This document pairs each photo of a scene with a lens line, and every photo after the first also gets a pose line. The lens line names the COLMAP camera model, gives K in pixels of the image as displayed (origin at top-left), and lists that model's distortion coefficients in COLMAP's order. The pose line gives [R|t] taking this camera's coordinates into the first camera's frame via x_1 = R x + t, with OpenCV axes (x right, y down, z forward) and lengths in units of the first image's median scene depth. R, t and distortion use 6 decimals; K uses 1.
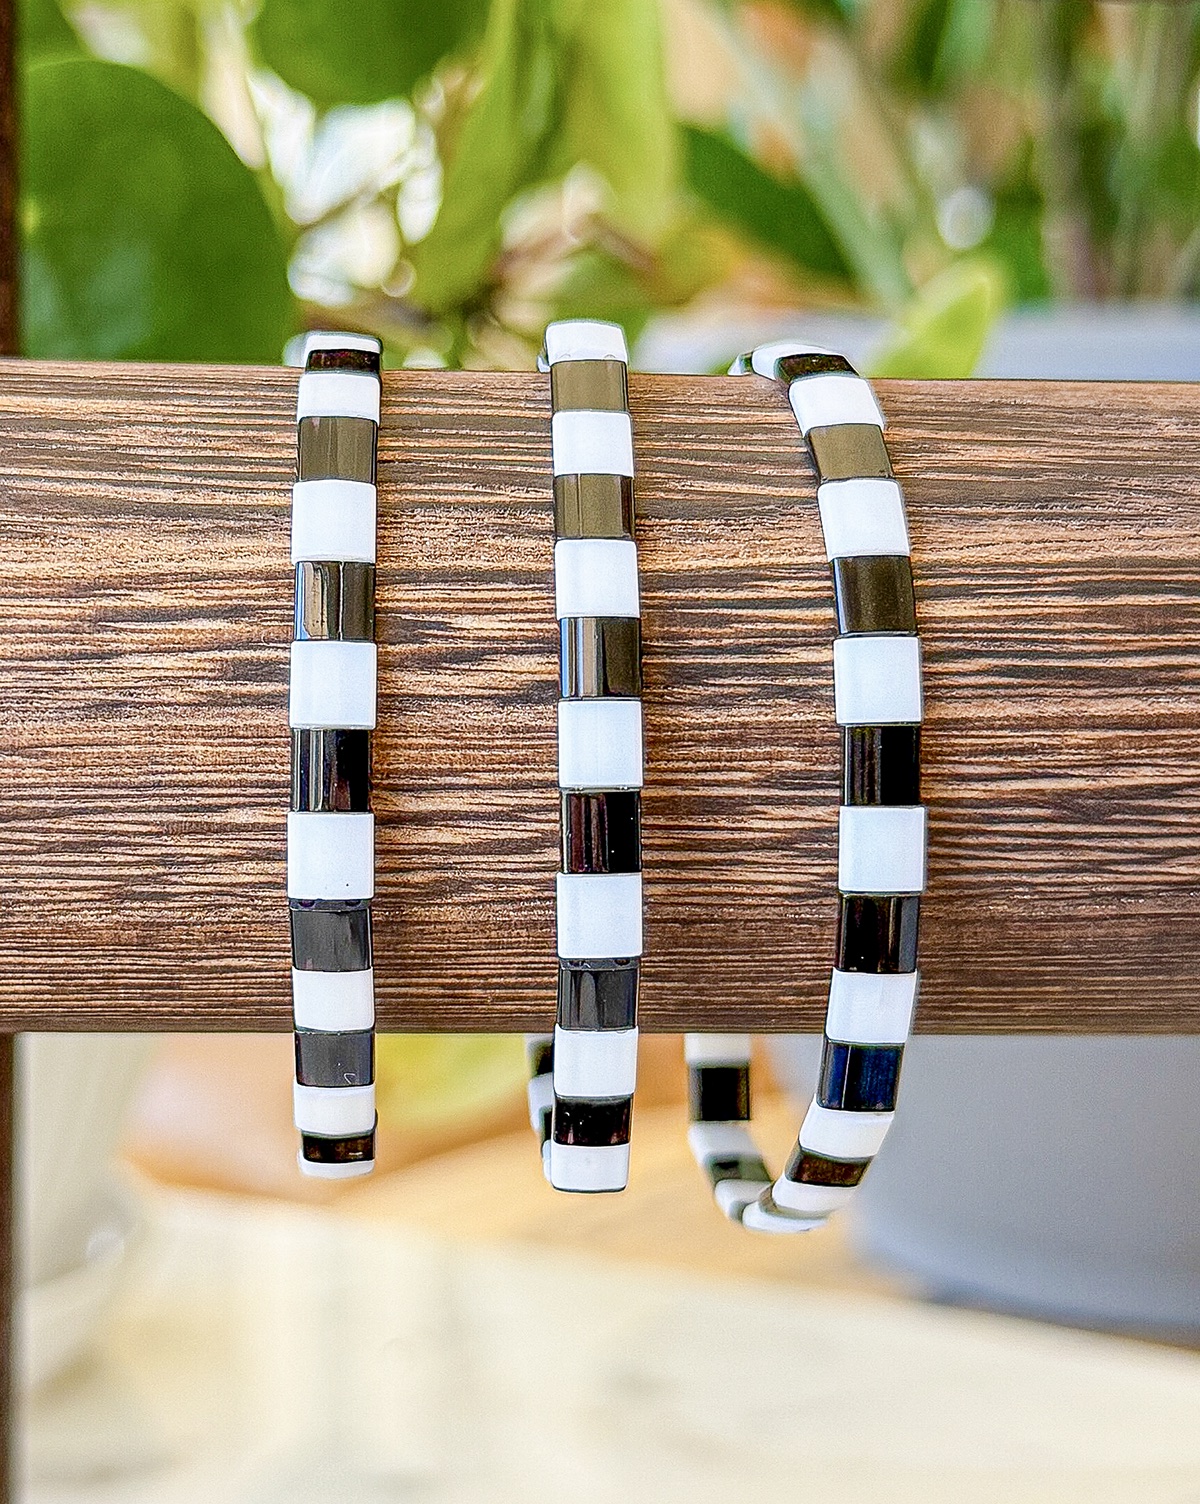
lens RADIAL K [[2792.7, 0, 487.8], [0, 2792.7, 753.3], [0, 0, 1]] dist [0.128017, 0.059199]
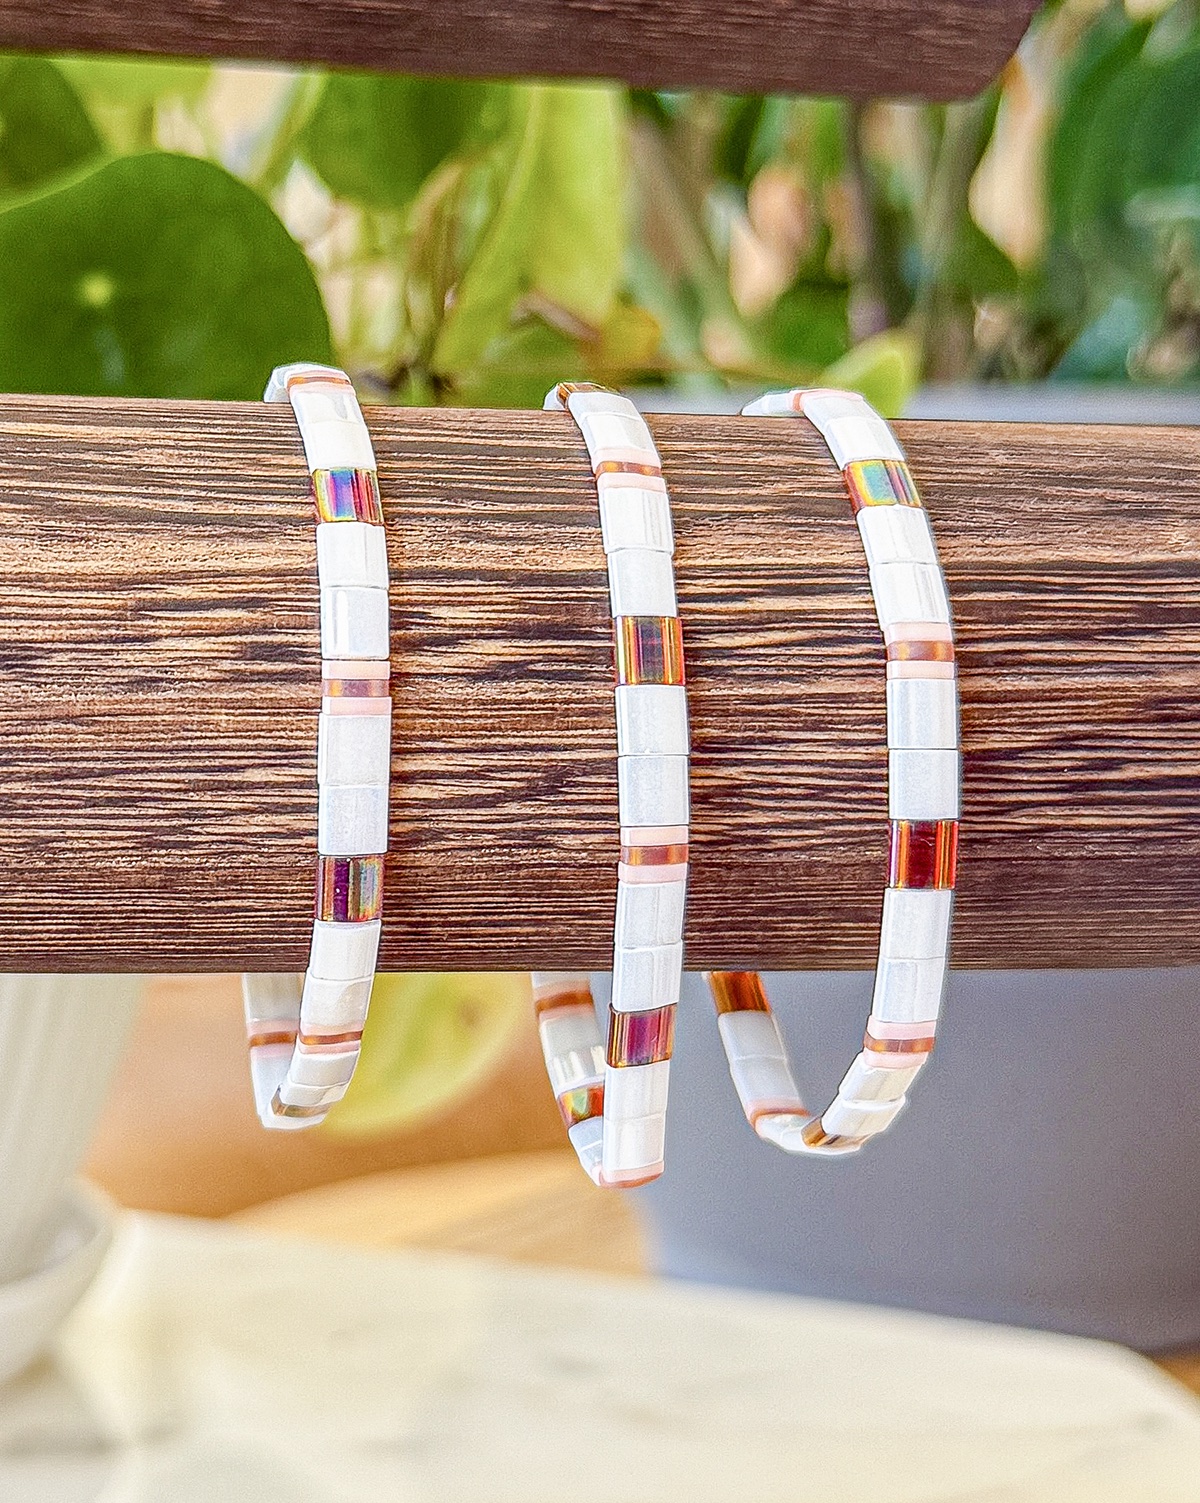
lens RADIAL K [[2851.2, 0, 329.6], [0, 2851.2, 747.2], [0, 0, 1]] dist [0.152010, -0.295525]
pose [[0.995683, -0.002609, 0.092784, -0.167162], [0.005620, 0.999465, -0.032210, 0.049101], [-0.092651, 0.032592, 0.995165, -0.204769]]
